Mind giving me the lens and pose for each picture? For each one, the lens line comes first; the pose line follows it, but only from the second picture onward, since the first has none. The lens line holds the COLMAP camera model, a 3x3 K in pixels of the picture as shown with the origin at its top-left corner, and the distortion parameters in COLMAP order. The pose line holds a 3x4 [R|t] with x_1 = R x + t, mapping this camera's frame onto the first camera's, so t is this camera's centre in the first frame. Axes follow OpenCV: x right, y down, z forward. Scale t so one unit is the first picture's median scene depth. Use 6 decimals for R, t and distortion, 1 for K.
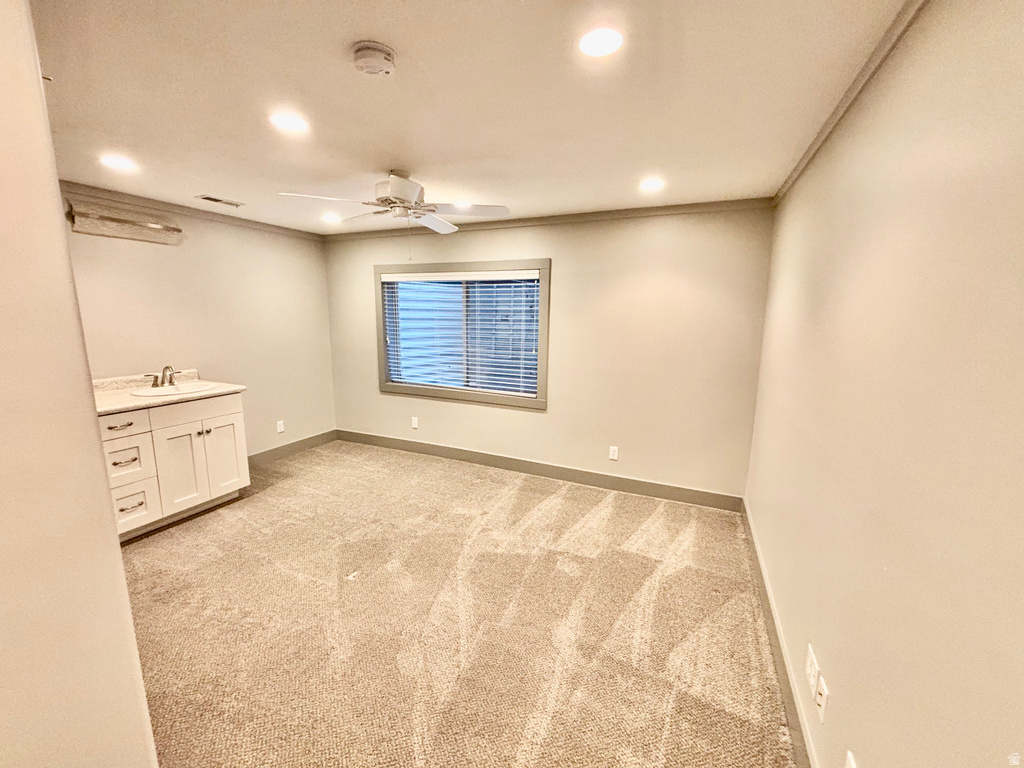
lens RADIAL K [[412.8, 0, 504.6], [0, 412.8, 381.6], [0, 0, 1]] dist [0.000642, 0.000057]
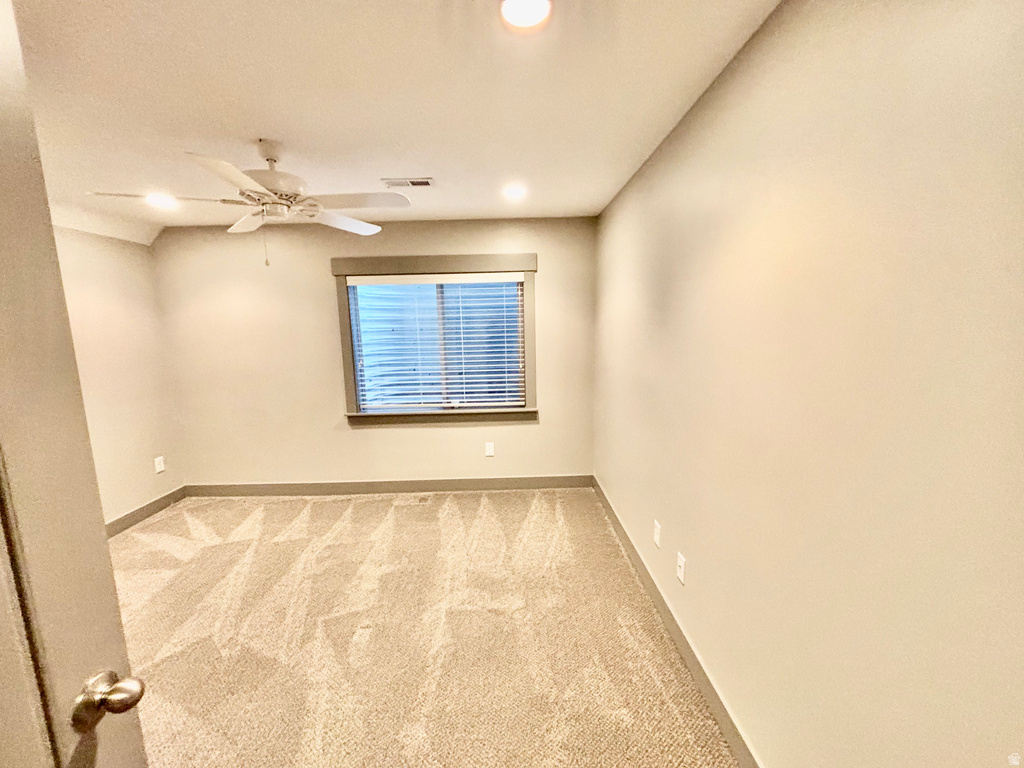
lens RADIAL K [[412.8, 0, 513.4], [0, 412.8, 383.9], [0, 0, 1]] dist [0.000642, 0.000057]
pose [[0.915123, -0.099506, 0.390702, -0.157984], [0.104462, 0.994492, 0.008607, -0.013028], [-0.389407, 0.032937, 0.920477, 0.071747]]
